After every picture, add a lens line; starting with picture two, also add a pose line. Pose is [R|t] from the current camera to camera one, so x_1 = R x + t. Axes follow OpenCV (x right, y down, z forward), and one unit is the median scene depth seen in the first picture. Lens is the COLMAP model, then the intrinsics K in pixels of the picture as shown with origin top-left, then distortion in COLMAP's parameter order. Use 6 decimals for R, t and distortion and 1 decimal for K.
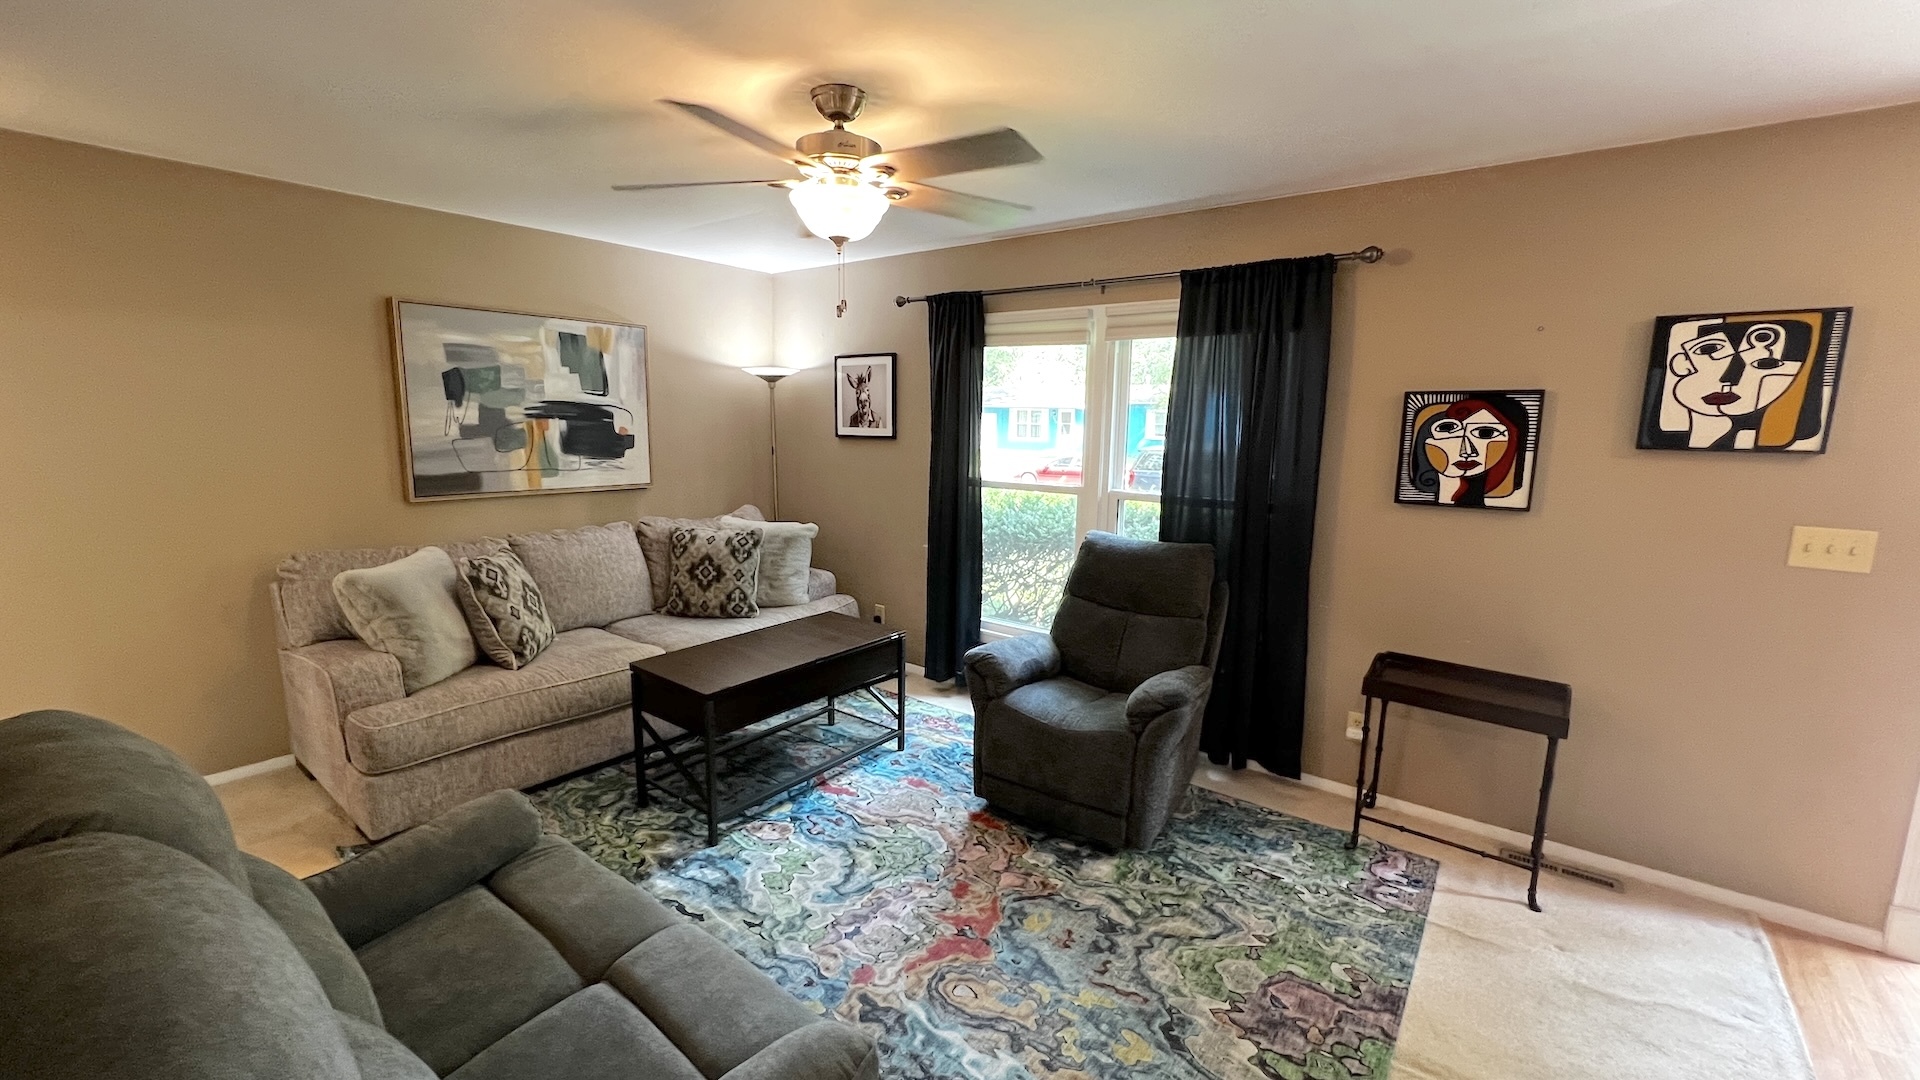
lens RADIAL K [[770.9, 0, 952.0], [0, 770.9, 536.7], [0, 0, 1]] dist [-0.002624, 0.001208]
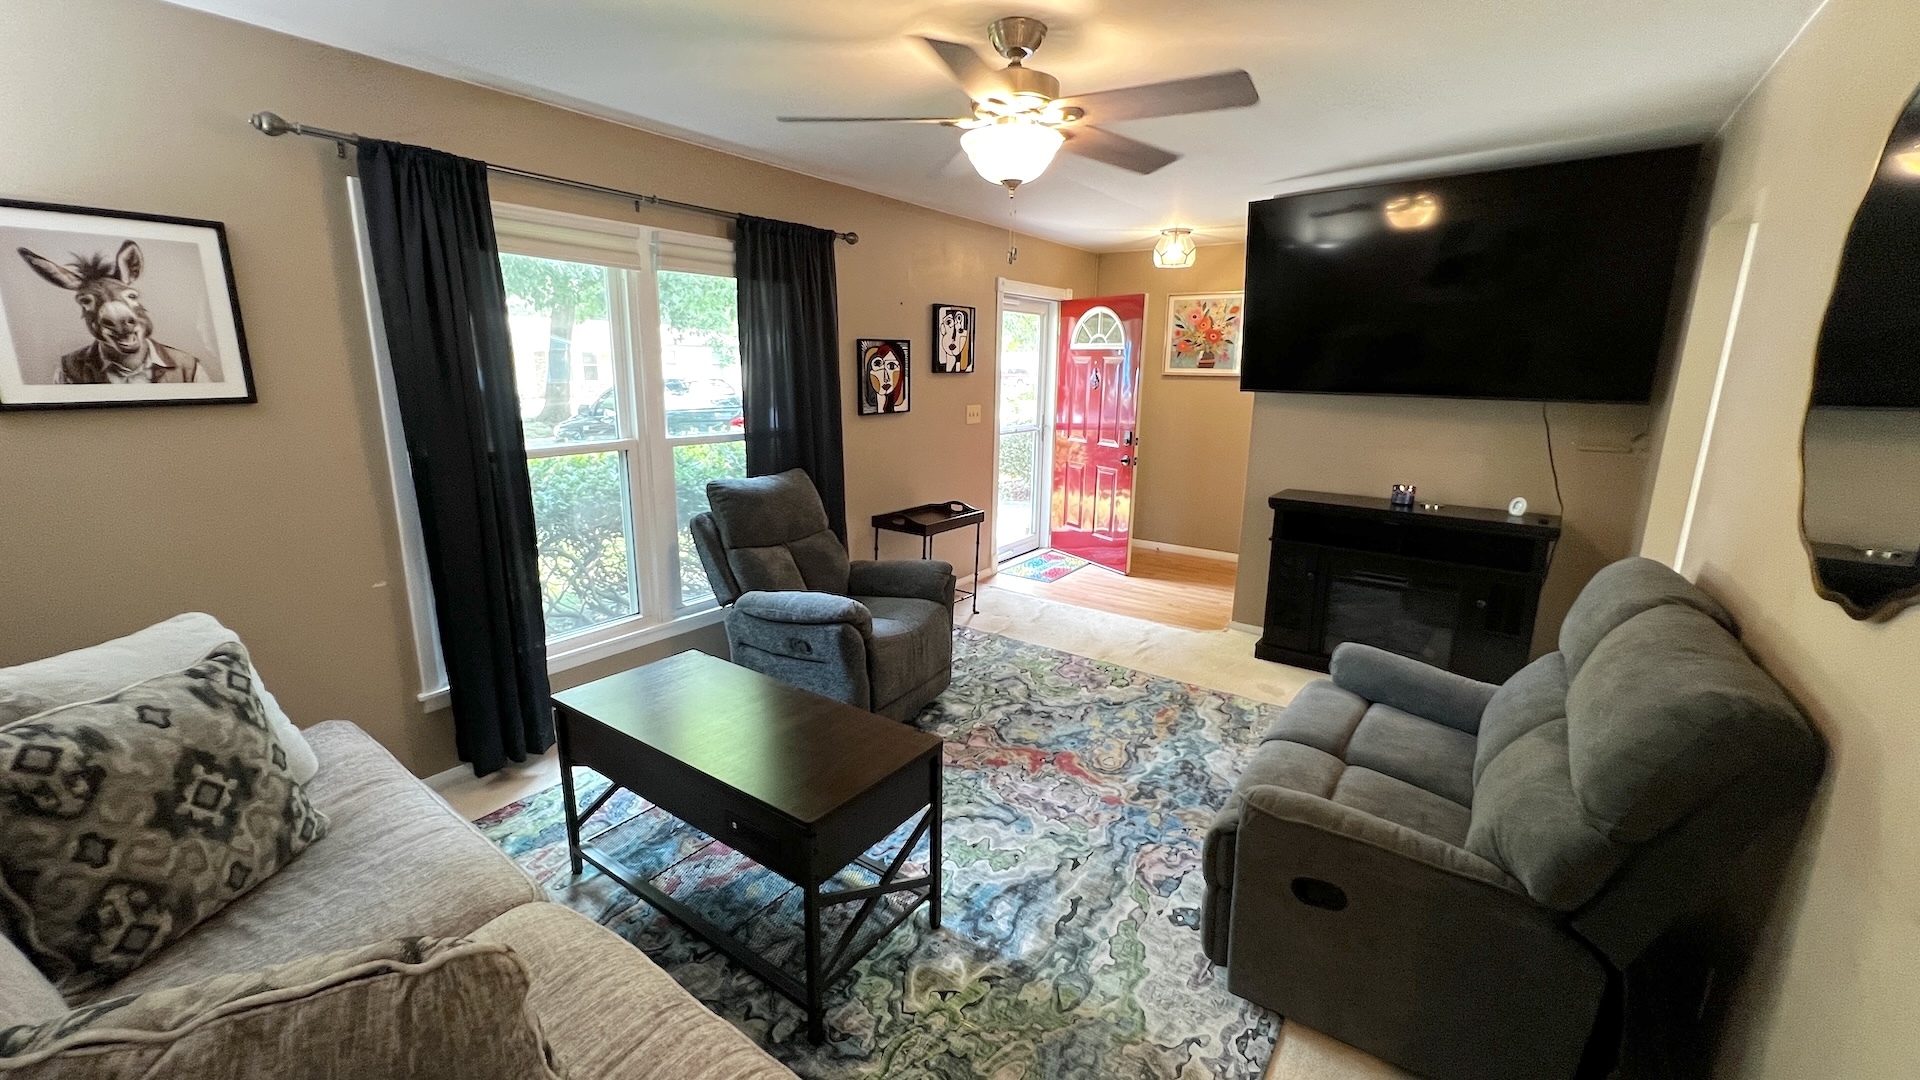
lens RADIAL K [[770.9, 0, 950.8], [0, 770.9, 539.3], [0, 0, 1]] dist [-0.002624, 0.001208]
pose [[-0.035823, -0.241249, 0.969802, -1.005659], [0.142803, 0.959230, 0.243895, -0.168059], [-0.989103, 0.147228, 0.000089, 0.959766]]
